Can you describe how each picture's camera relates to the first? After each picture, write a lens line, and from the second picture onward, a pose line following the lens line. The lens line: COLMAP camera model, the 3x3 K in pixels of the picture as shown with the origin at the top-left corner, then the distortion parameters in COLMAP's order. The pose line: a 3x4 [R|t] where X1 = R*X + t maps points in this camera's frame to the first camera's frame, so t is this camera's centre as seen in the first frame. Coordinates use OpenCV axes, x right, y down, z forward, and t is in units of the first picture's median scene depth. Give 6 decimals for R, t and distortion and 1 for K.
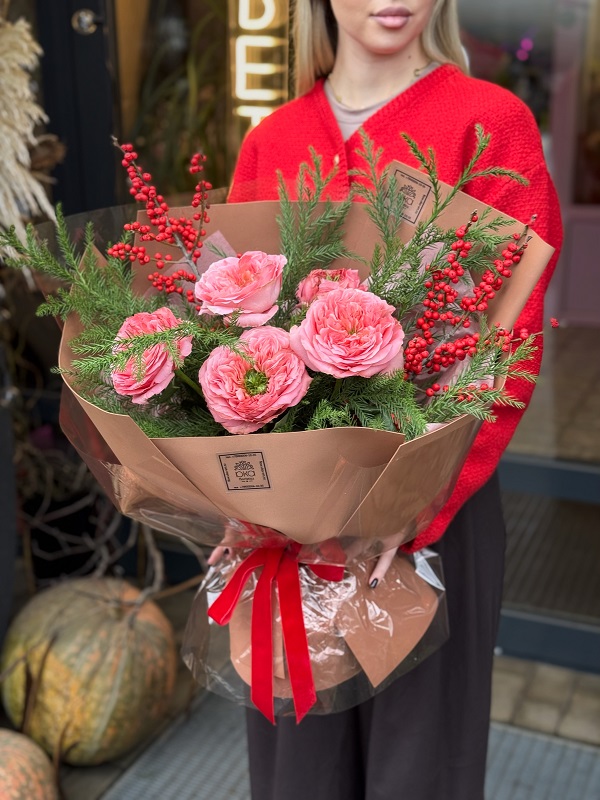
lens RADIAL K [[1104.2, 0, 266.6], [0, 1104.2, 400.6], [0, 0, 1]] dist [0.186679, -0.030300]
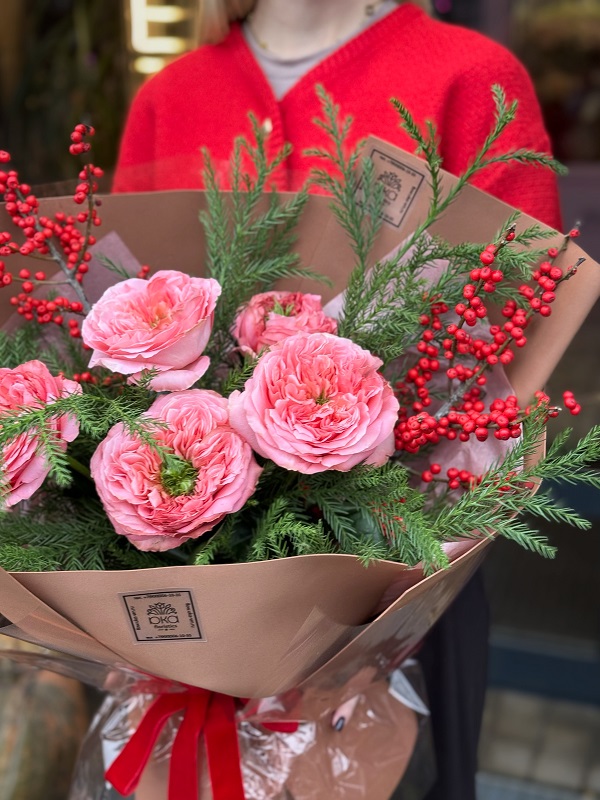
lens RADIAL K [[1104.2, 0, 266.6], [0, 1104.2, 400.6], [0, 0, 1]] dist [0.186679, -0.030300]
pose [[0.994703, -0.014114, 0.101820, -0.022833], [0.007470, 0.997835, 0.065345, -0.101012], [-0.102521, -0.064238, 0.992654, 0.323573]]
